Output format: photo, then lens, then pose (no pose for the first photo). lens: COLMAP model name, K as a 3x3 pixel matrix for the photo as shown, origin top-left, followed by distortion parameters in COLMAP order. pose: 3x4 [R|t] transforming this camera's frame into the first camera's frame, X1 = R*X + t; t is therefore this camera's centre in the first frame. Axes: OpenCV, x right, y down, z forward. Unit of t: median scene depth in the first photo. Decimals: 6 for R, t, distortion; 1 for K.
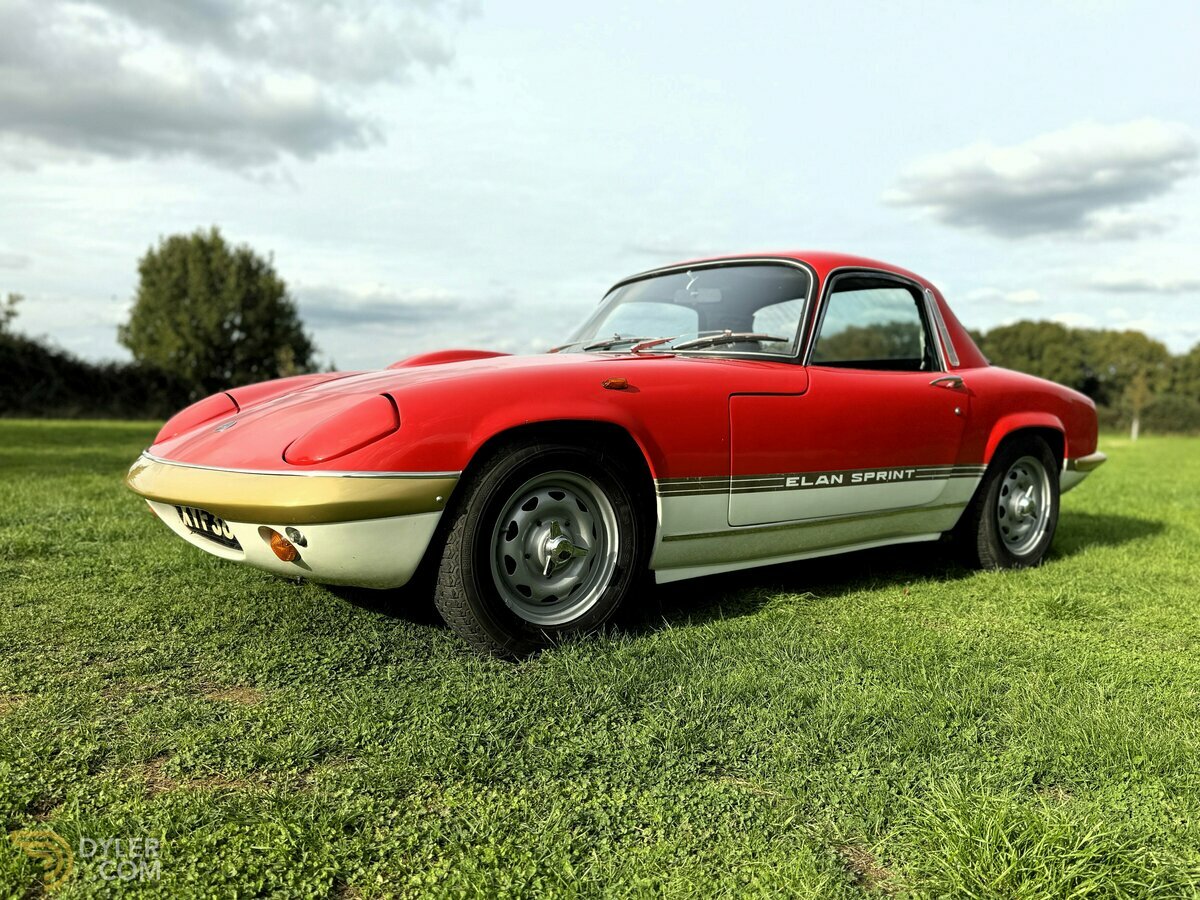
lens RADIAL K [[1018.3, 0, 675.5], [0, 1018.3, 543.7], [0, 0, 1]] dist [0.112492, -0.119119]
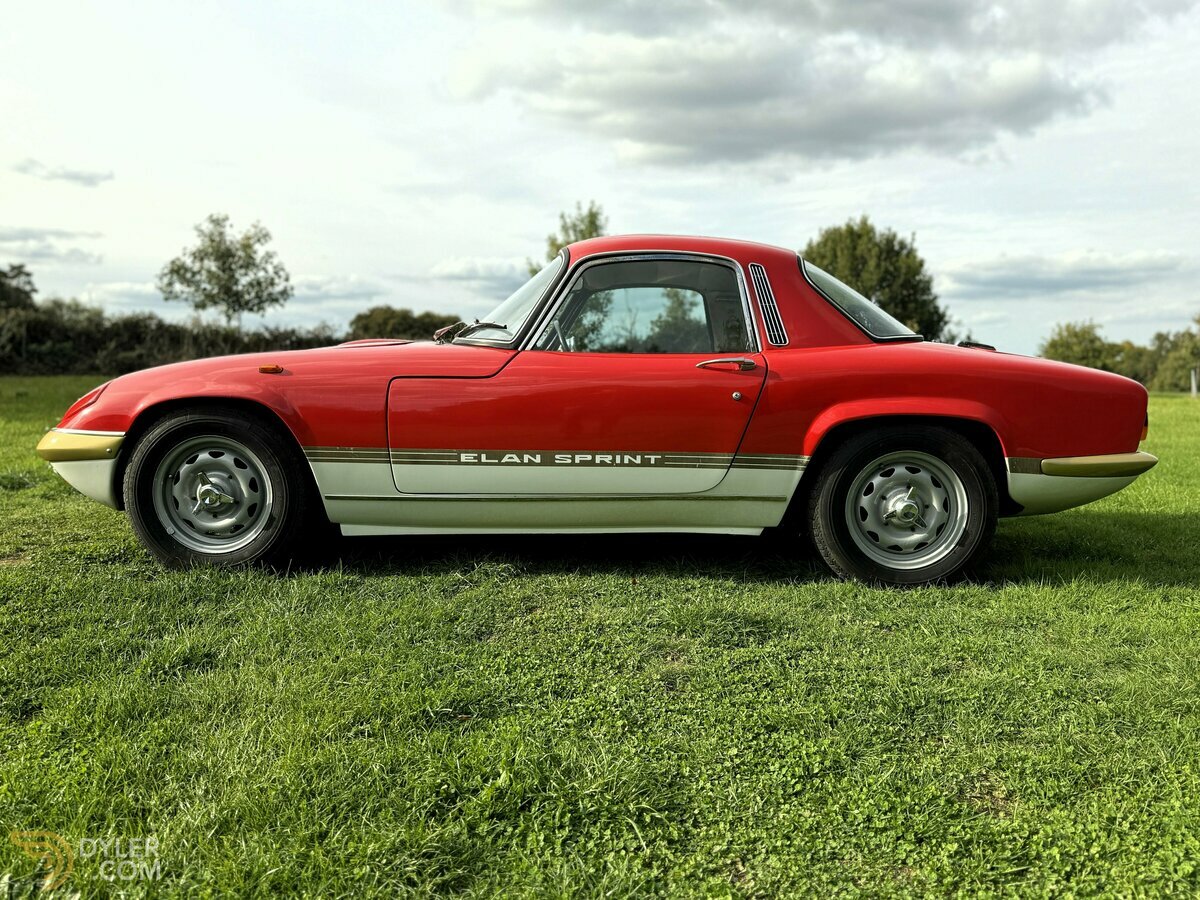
lens RADIAL K [[1024.8, 0, 607.8], [0, 1024.8, 450.0], [0, 0, 1]] dist [0.046629, -0.074351]
pose [[0.741423, 0.053032, -0.668939, 0.101337], [-0.093173, 0.995352, -0.024359, -0.006018], [0.664538, 0.080388, 0.742918, 0.031708]]
